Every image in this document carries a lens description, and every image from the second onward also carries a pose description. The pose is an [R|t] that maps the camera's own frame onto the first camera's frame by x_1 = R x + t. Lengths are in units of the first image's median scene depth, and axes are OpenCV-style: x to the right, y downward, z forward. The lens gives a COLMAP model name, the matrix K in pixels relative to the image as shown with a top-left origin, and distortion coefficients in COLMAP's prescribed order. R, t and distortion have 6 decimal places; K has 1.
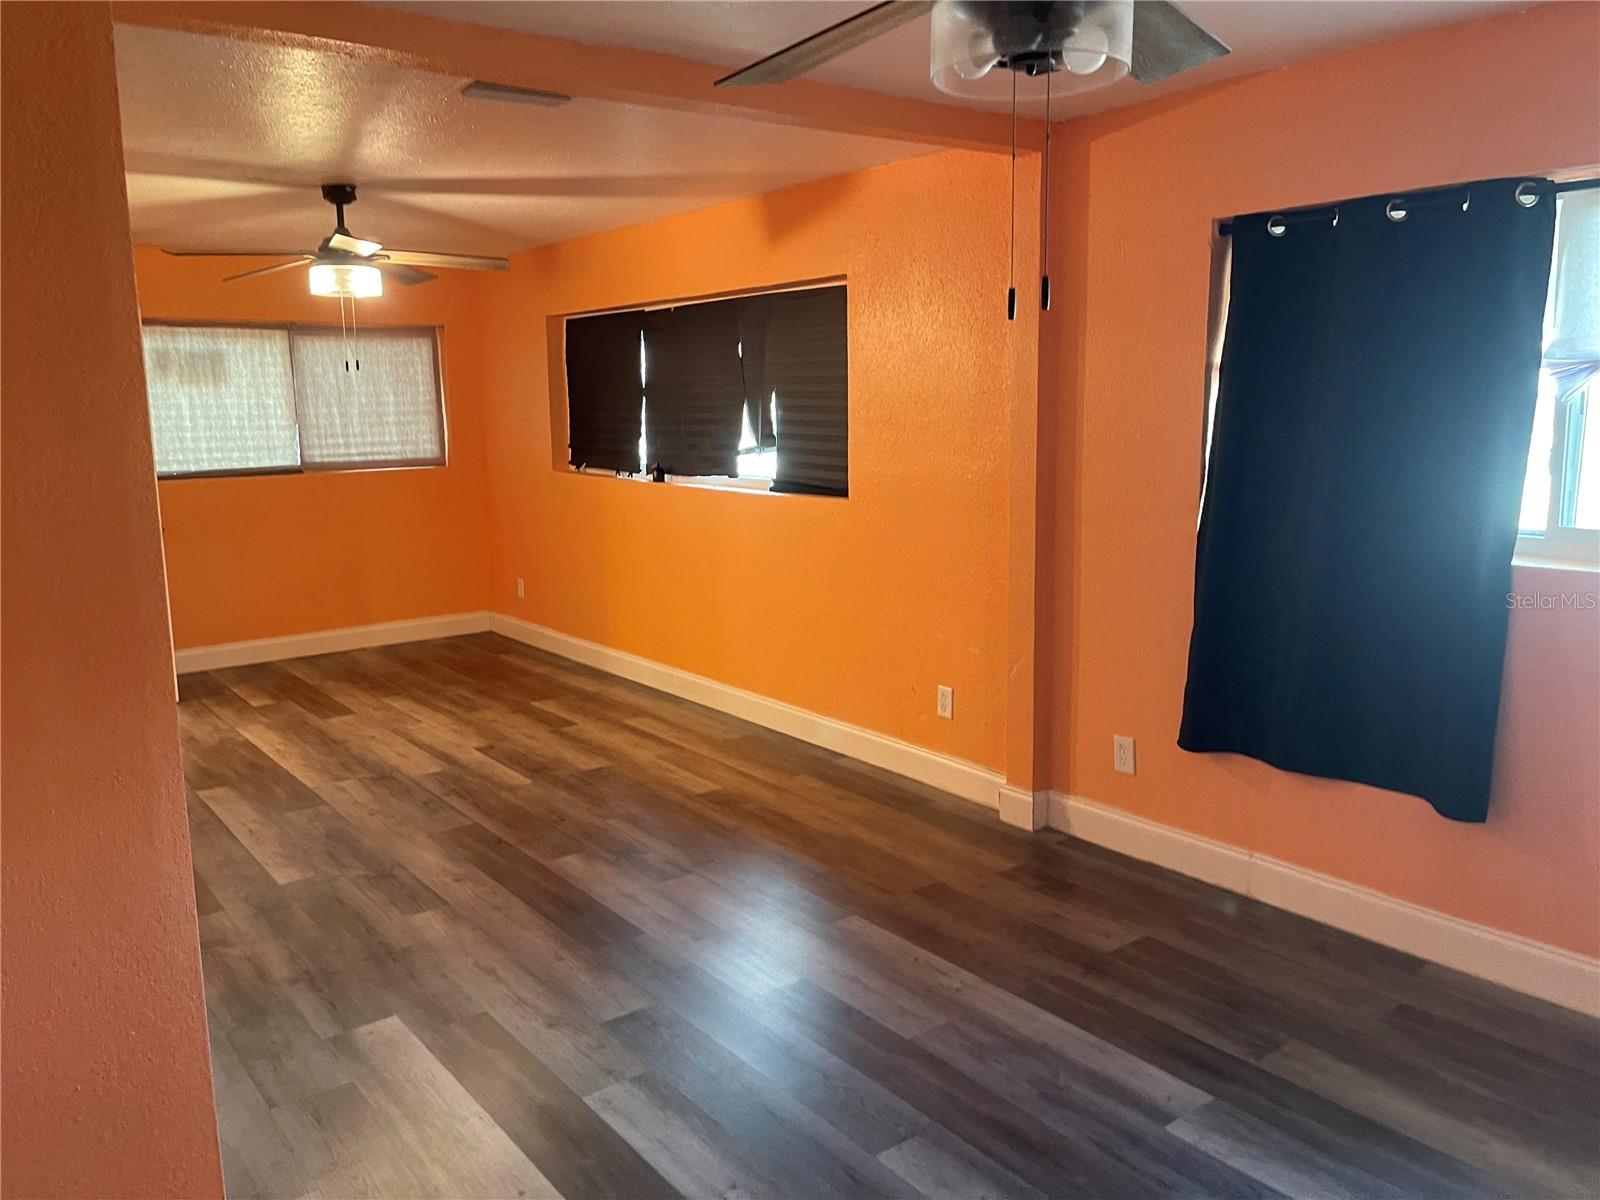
lens RADIAL K [[1209.3, 0, 802.1], [0, 1209.3, 592.1], [0, 0, 1]] dist [0.067489, -0.071579]
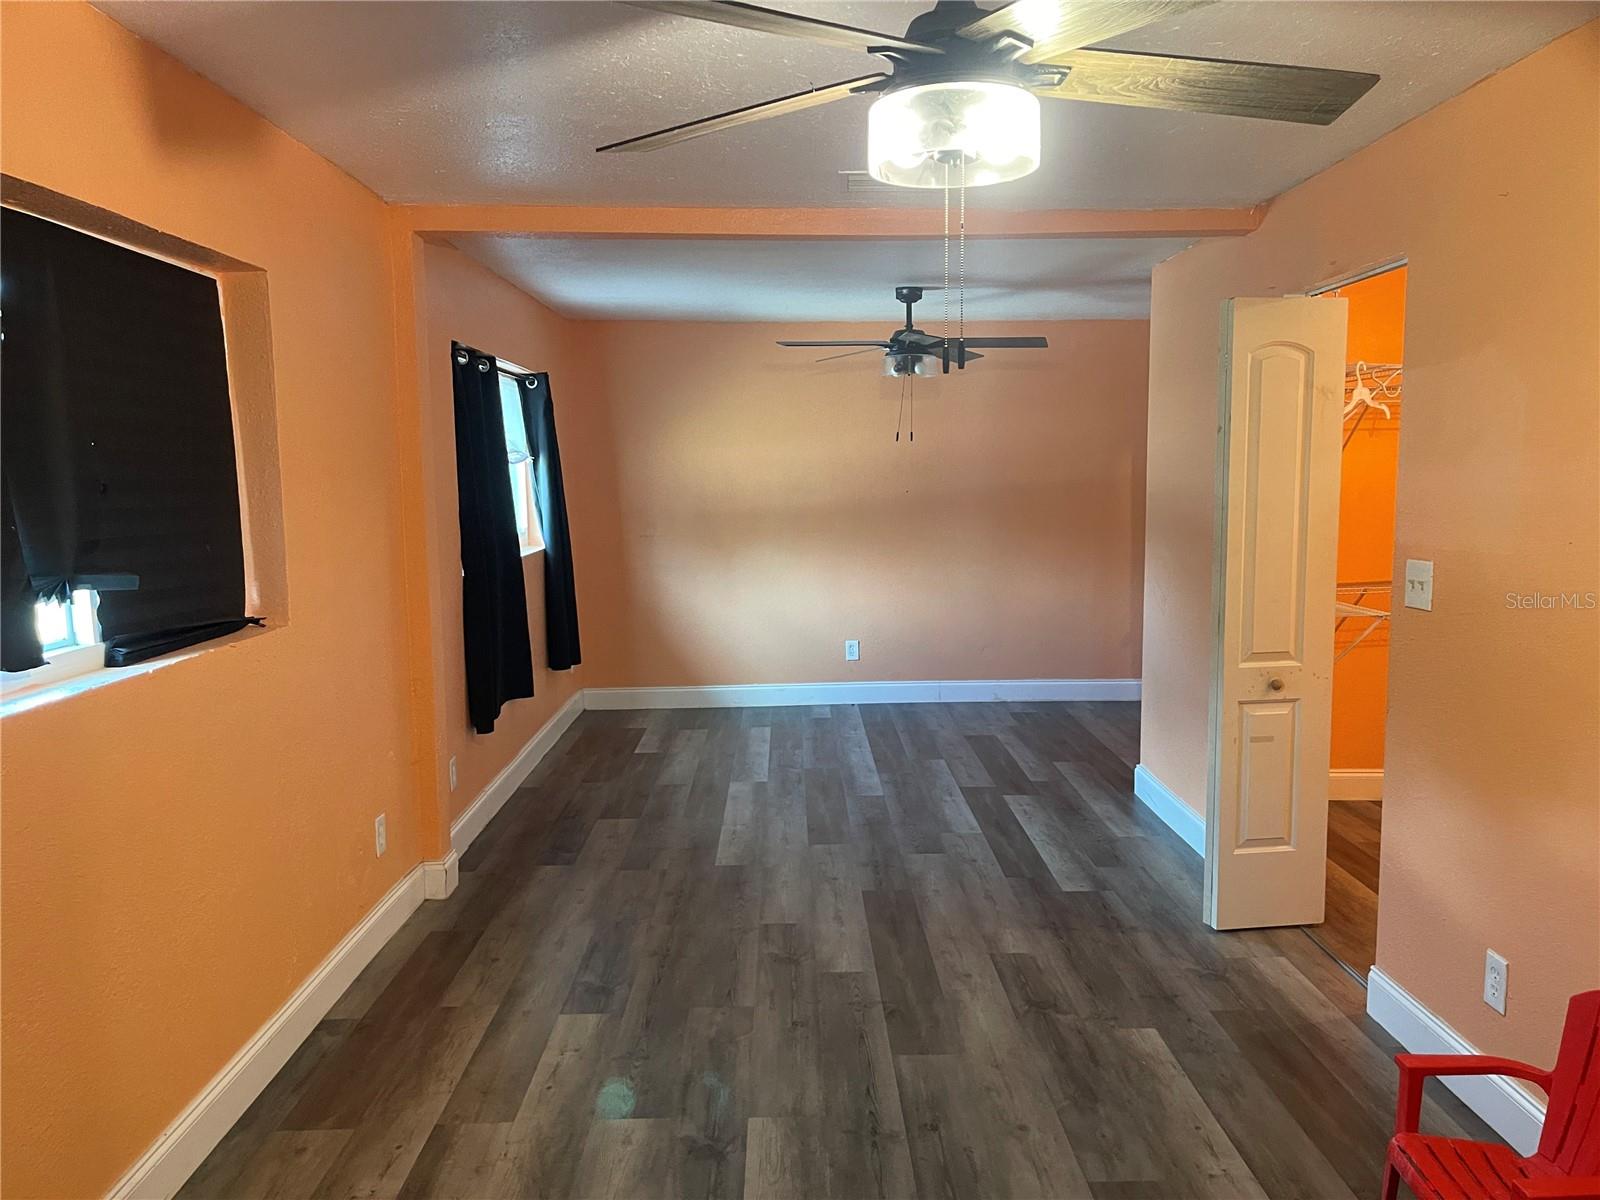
lens RADIAL K [[1209.3, 0, 815.0], [0, 1209.3, 613.7], [0, 0, 1]] dist [0.067489, -0.071579]
pose [[-0.807594, -0.047588, 0.587816, -0.565110], [0.115447, 0.964697, 0.236711, -0.203739], [-0.578329, 0.259028, -0.773590, 1.345725]]
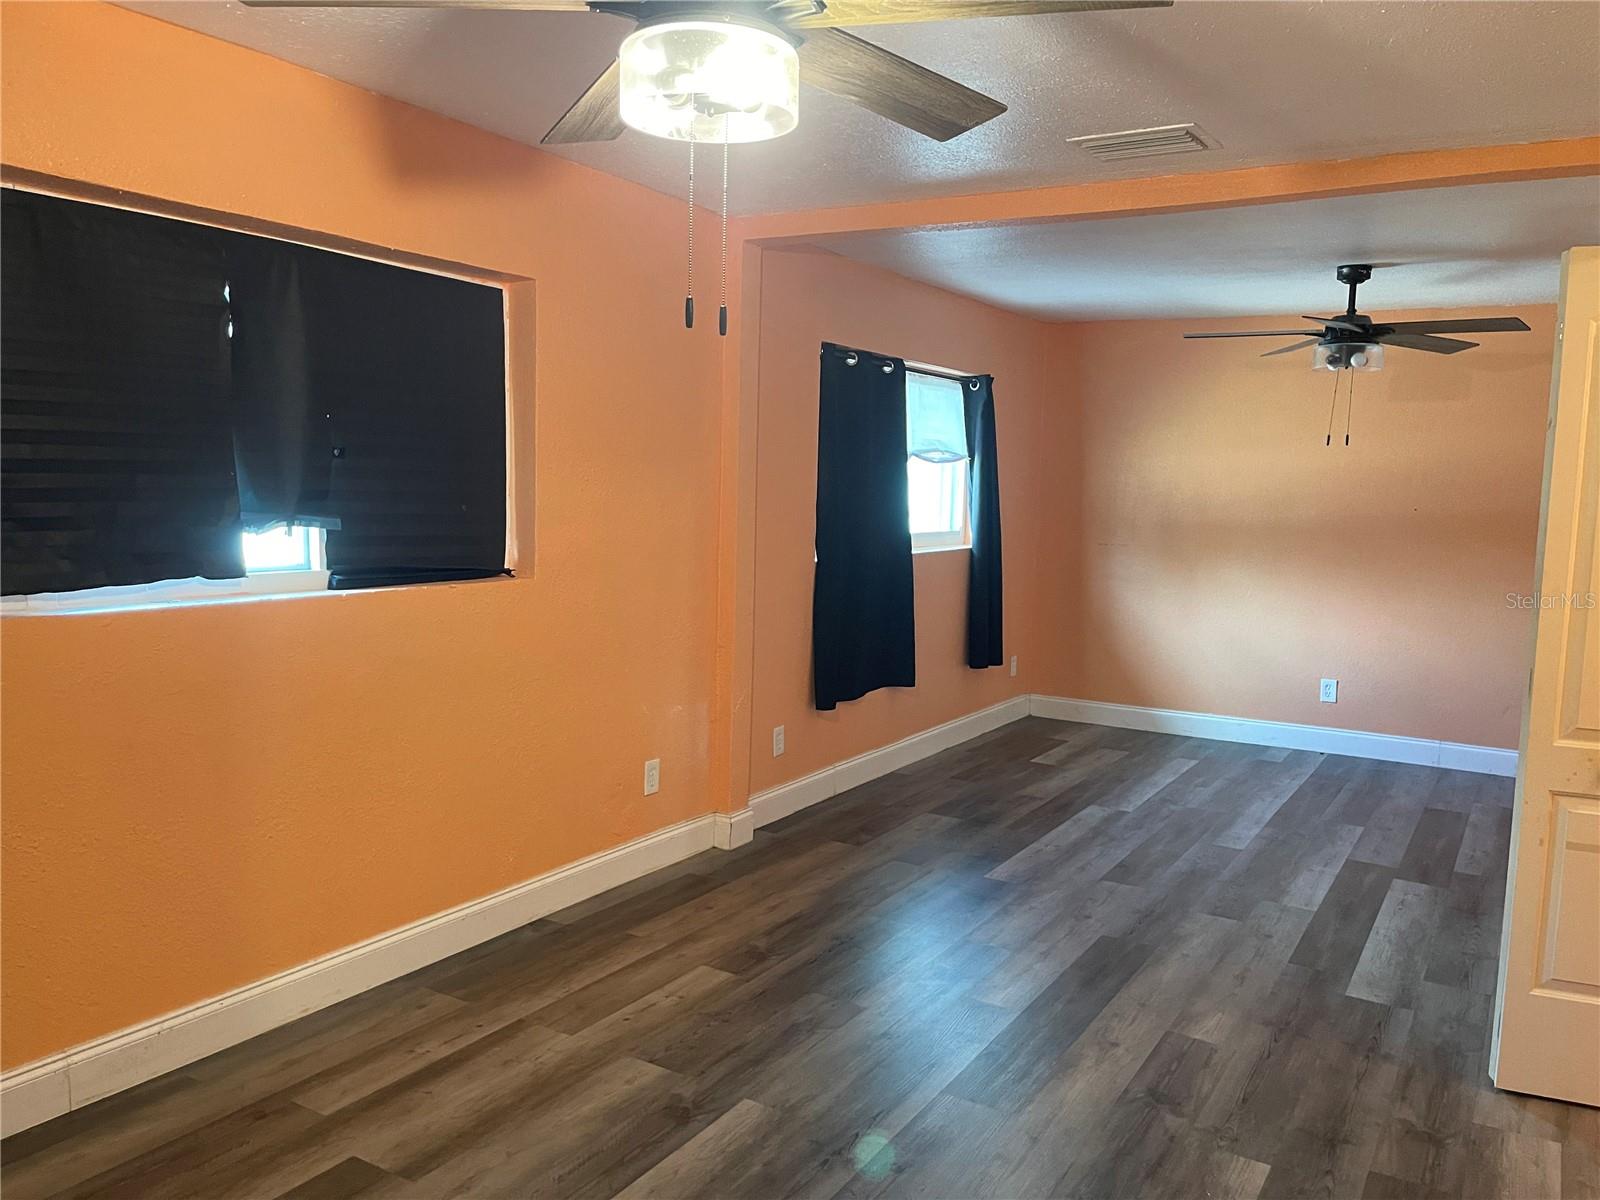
lens RADIAL K [[1209.3, 0, 816.4], [0, 1209.3, 612.4], [0, 0, 1]] dist [0.067489, -0.071579]
pose [[-0.363495, -0.097592, 0.926470, -0.731876], [0.125425, 0.980316, 0.152474, -0.149823], [-0.923114, 0.171626, -0.344100, 1.110505]]
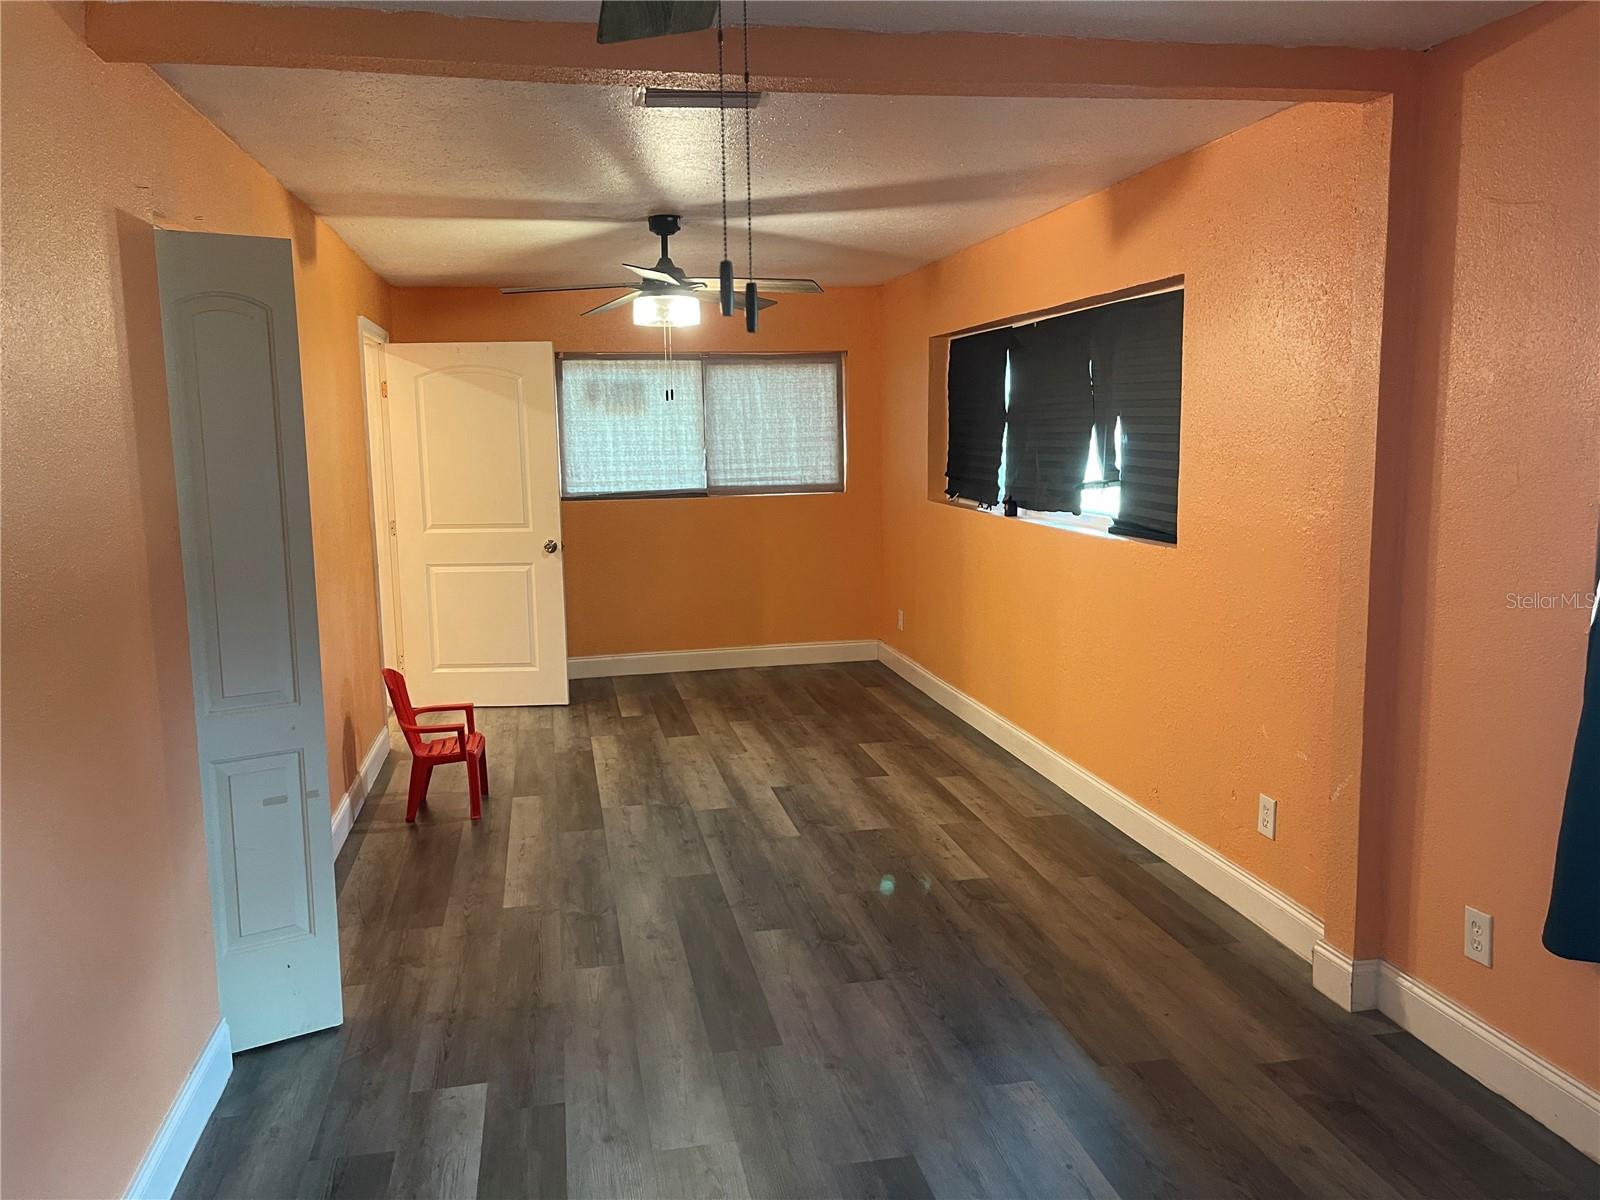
lens RADIAL K [[1209.3, 0, 791.1], [0, 1209.3, 593.6], [0, 0, 1]] dist [0.067489, -0.071579]
pose [[0.897749, 0.061008, -0.436263, 0.166639], [-0.067092, 0.997746, 0.001464, -0.030276], [0.435369, 0.027955, 0.899818, 0.149107]]
